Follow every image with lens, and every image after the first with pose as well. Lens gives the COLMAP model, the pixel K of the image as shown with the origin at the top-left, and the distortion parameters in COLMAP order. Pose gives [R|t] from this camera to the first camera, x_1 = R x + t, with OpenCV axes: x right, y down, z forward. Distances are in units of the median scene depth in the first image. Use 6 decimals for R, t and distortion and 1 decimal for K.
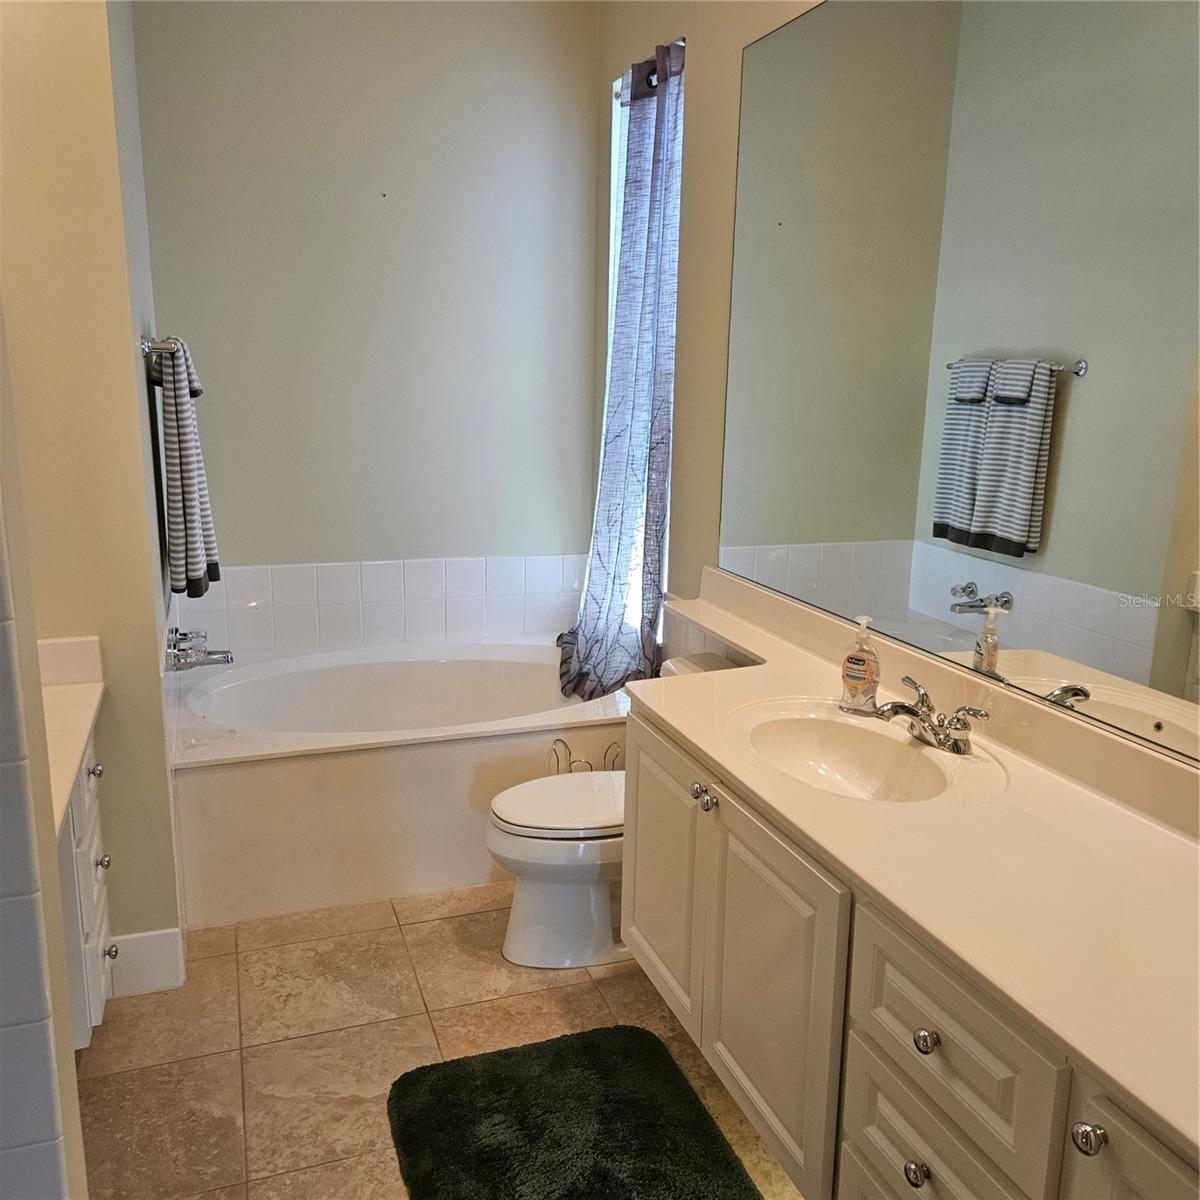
lens RADIAL K [[1070.8, 0, 601.4], [0, 1070.8, 603.7], [0, 0, 1]] dist [0.085831, -0.060845]
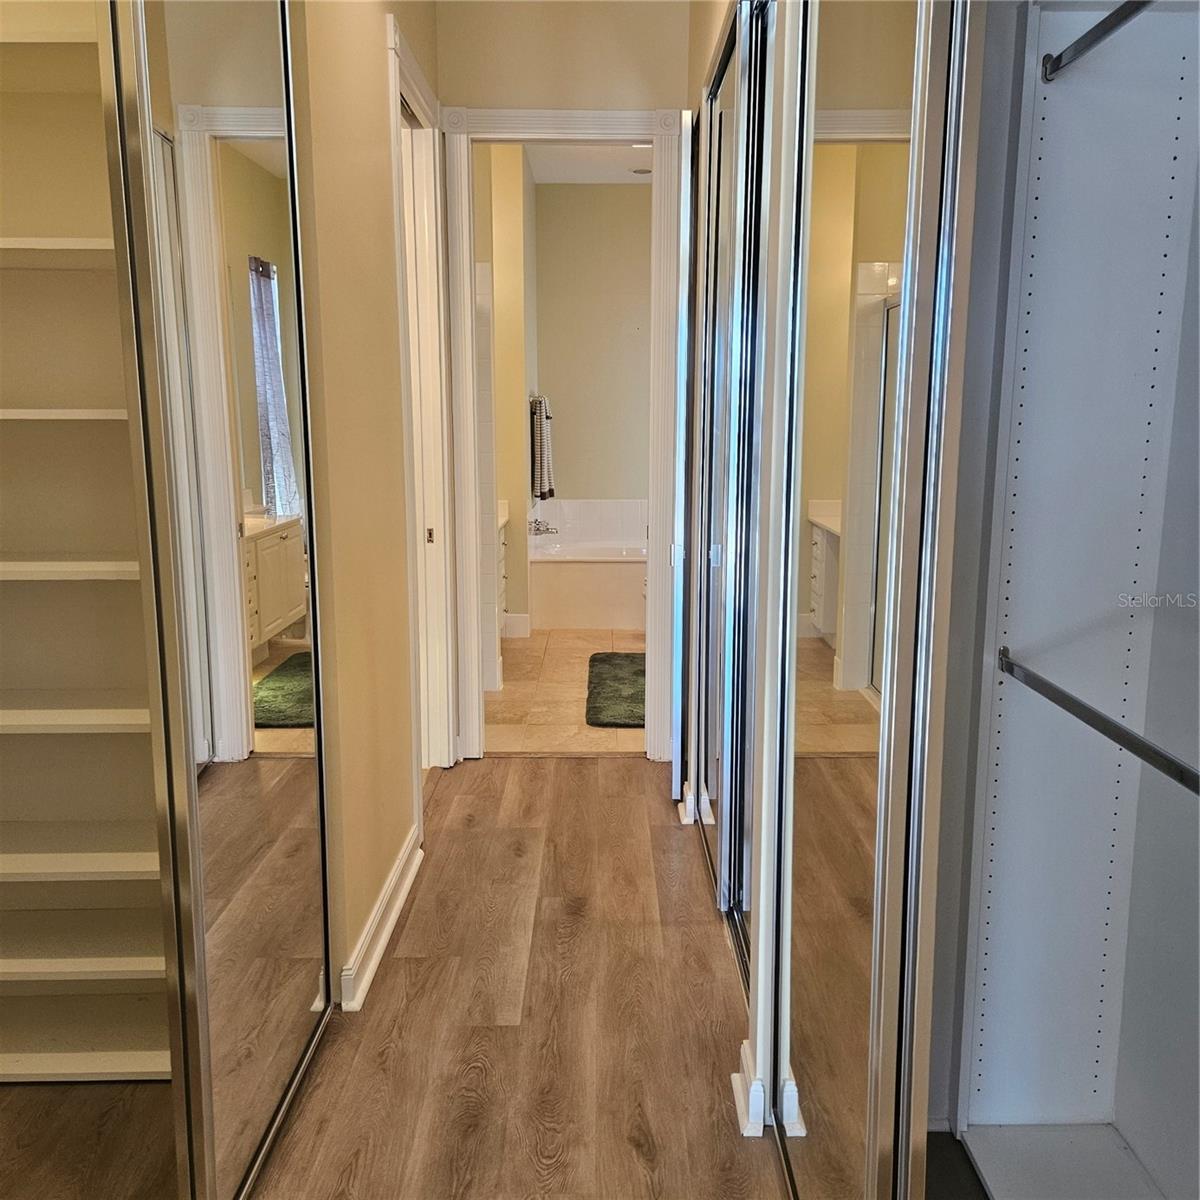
lens RADIAL K [[1070.8, 0, 598.9], [0, 1070.8, 597.8], [0, 0, 1]] dist [0.085831, -0.060845]
pose [[0.941894, 0.039389, -0.333593, 0.559248], [-0.054964, 0.997788, -0.037378, 0.296873], [0.331383, 0.053542, 0.941976, -1.224880]]
